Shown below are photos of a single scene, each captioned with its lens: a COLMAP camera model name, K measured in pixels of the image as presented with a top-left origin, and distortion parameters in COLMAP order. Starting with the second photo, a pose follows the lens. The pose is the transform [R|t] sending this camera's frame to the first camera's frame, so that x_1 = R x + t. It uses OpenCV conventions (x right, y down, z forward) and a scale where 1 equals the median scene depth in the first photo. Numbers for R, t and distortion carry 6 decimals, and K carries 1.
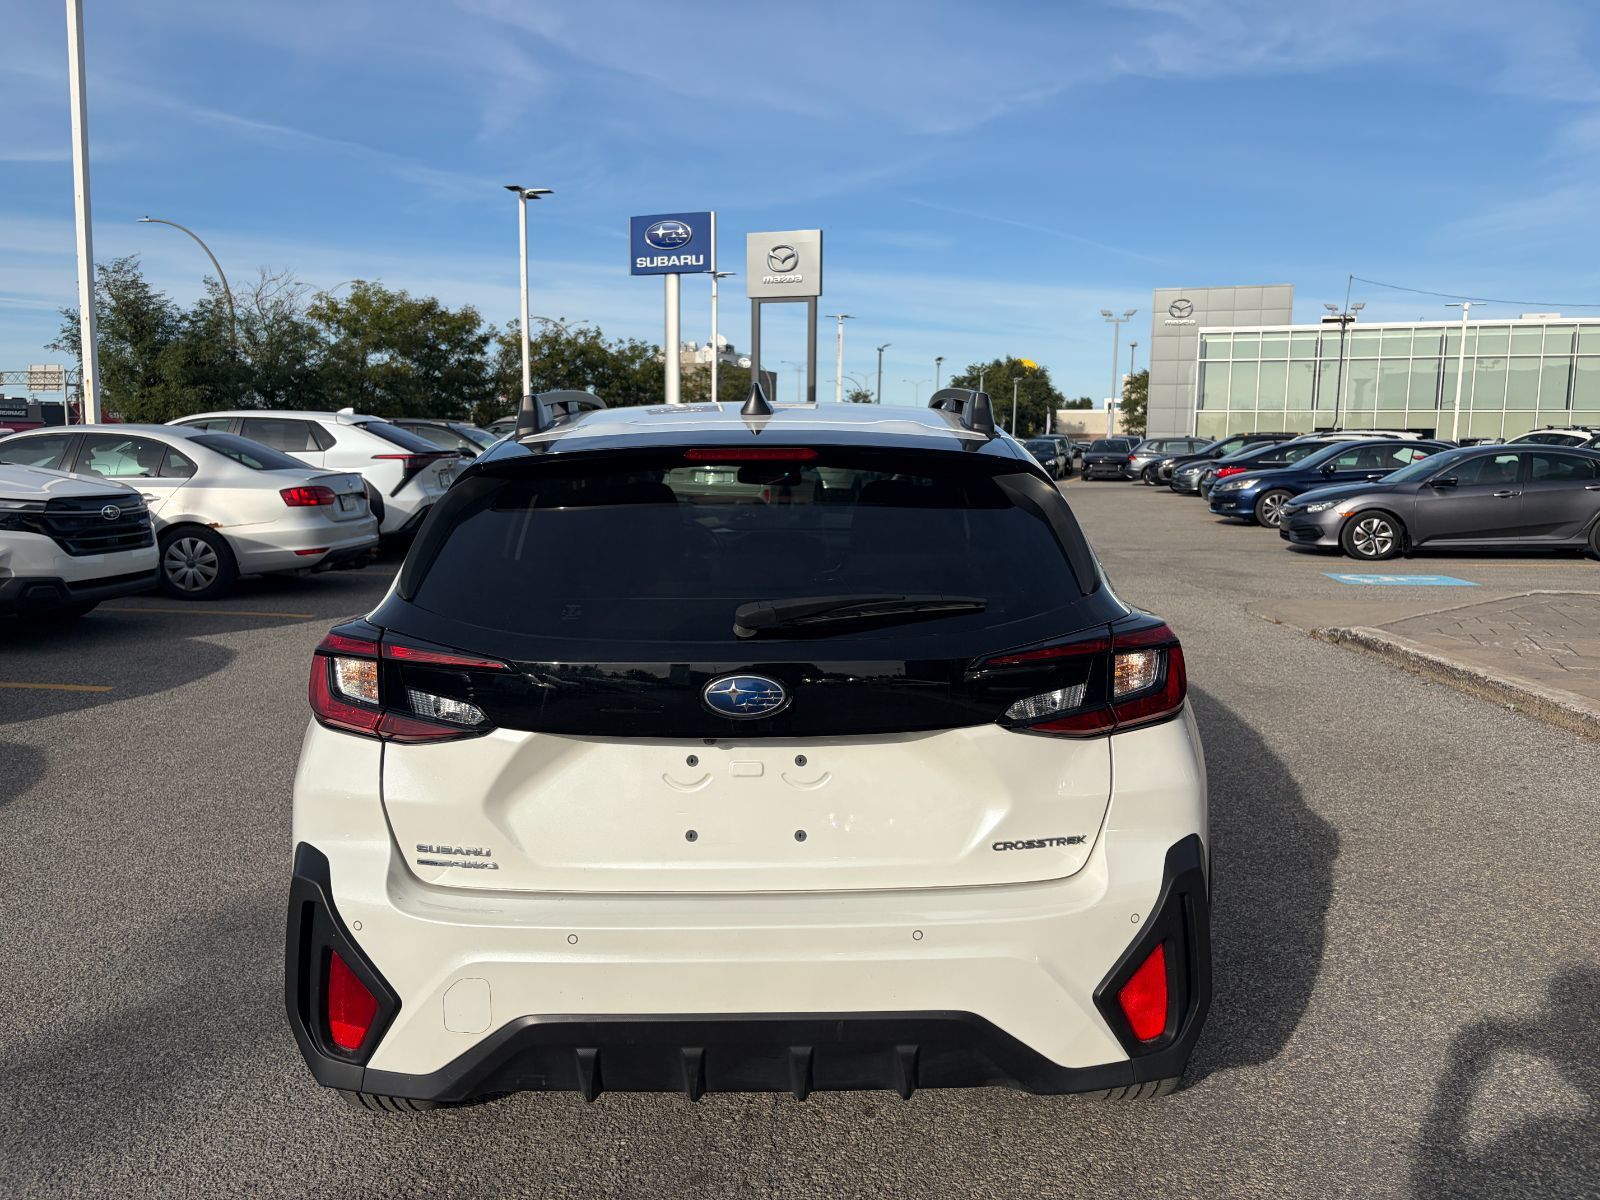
lens RADIAL K [[1224.2, 0, 798.7], [0, 1224.2, 600.2], [0, 0, 1]] dist [0.030203, -0.035422]
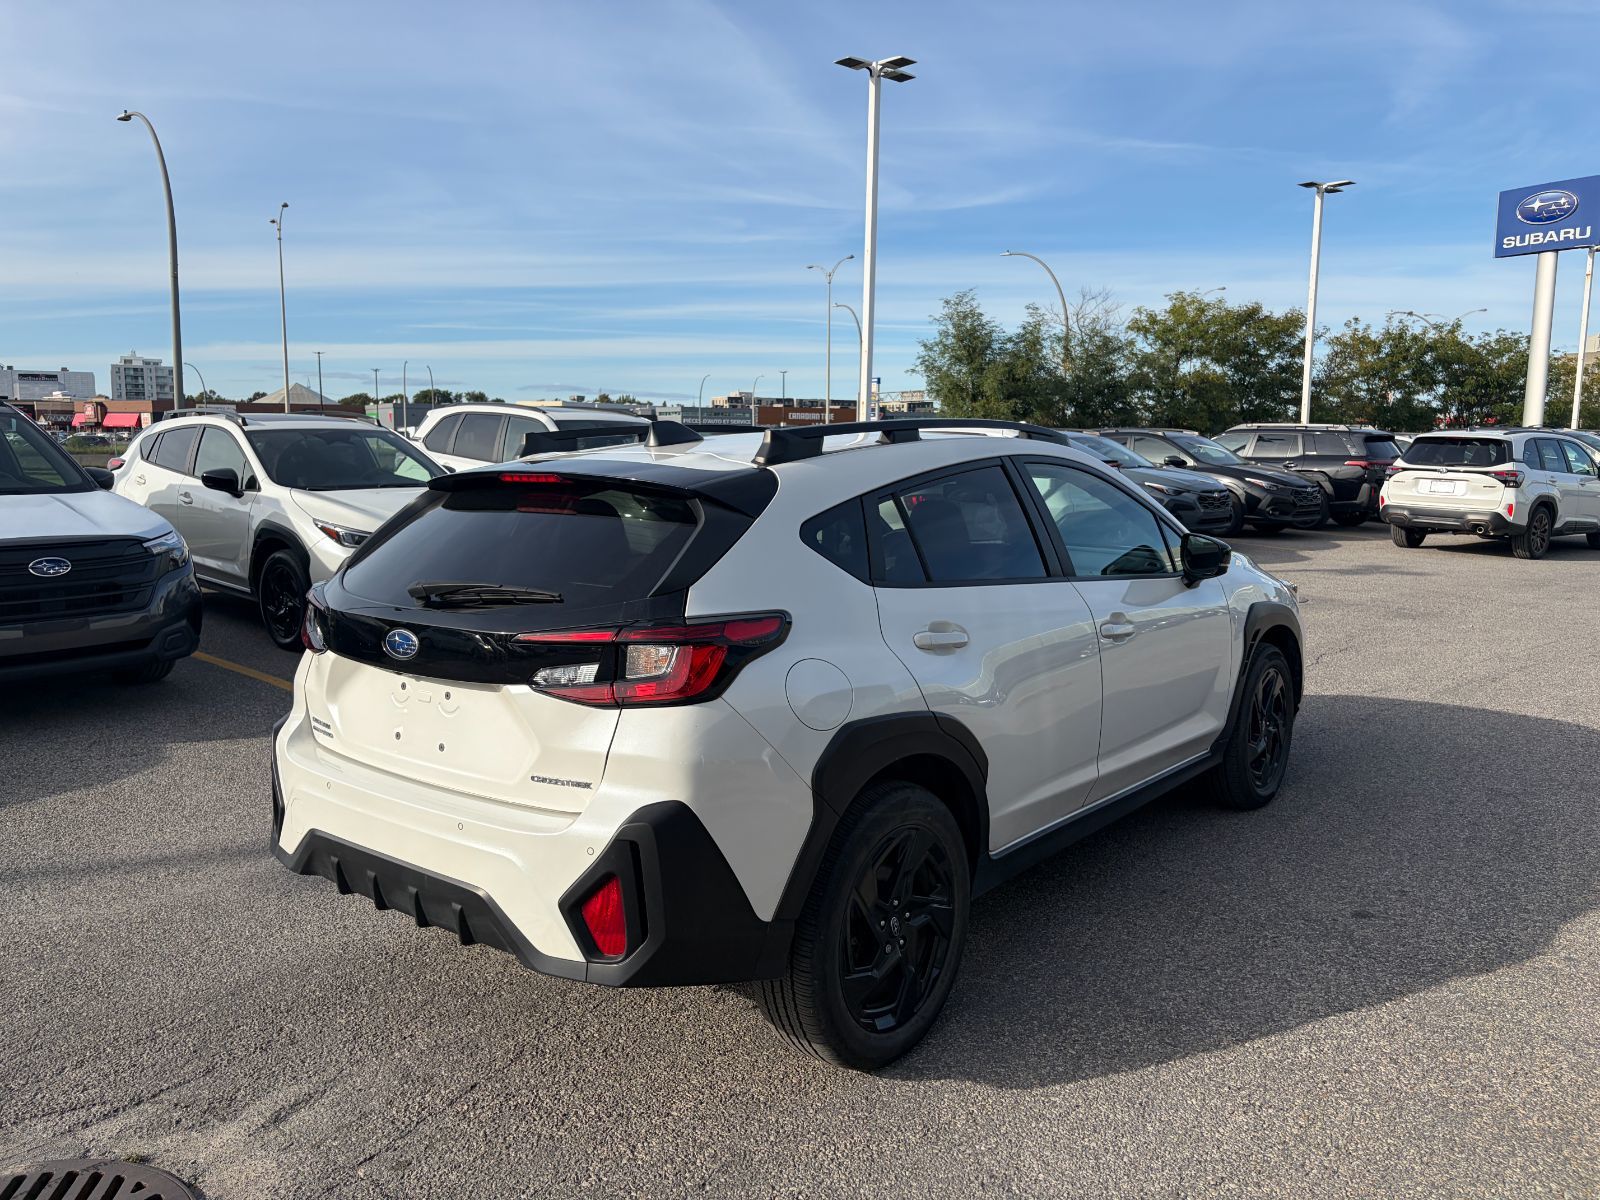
lens RADIAL K [[1224.2, 0, 795.0], [0, 1224.2, 608.7], [0, 0, 1]] dist [0.030203, -0.035422]
pose [[0.771683, 0.082739, -0.630603, 0.065476], [-0.080960, 0.996215, 0.031637, -0.002572], [0.630834, 0.026640, 0.775461, 0.007755]]
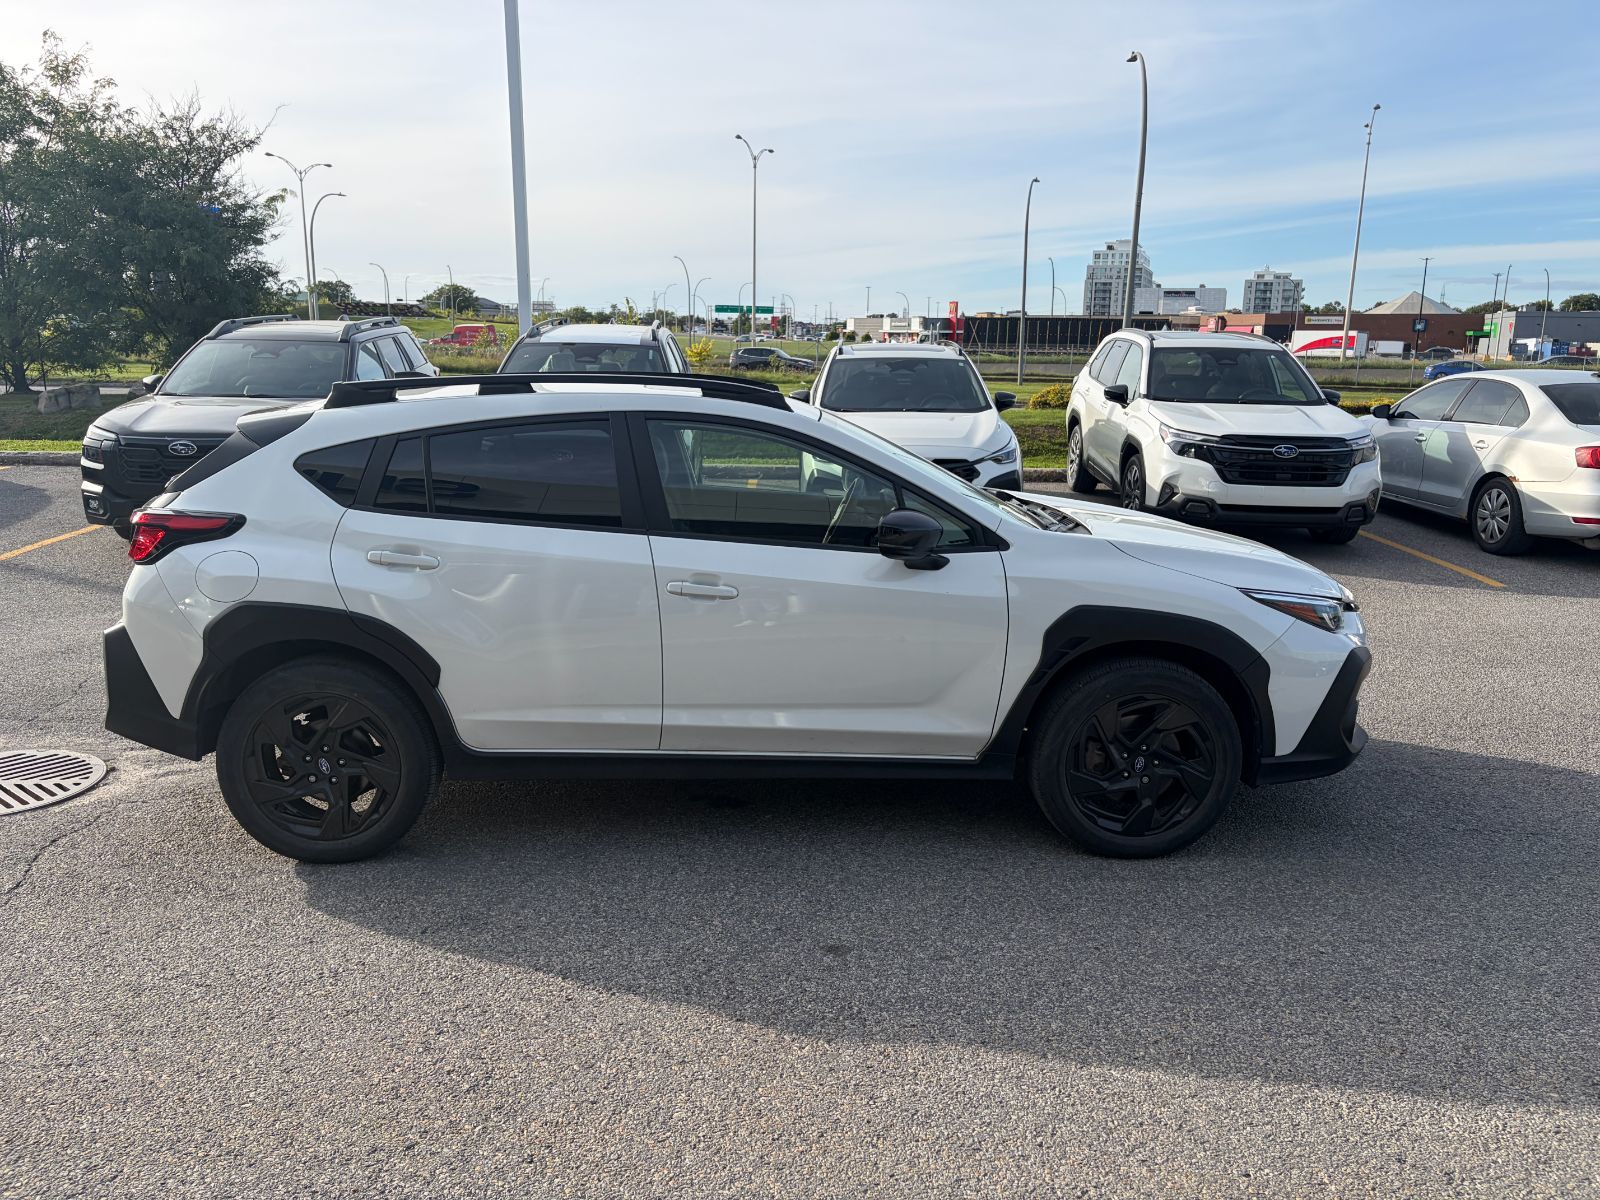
lens RADIAL K [[1224.2, 0, 798.0], [0, 1224.2, 600.6], [0, 0, 1]] dist [0.030203, -0.035422]
pose [[0.009693, 0.199011, -0.979949, 0.122340], [-0.138334, 0.970839, 0.195792, -0.020047], [0.990338, 0.133662, 0.036940, 0.106307]]
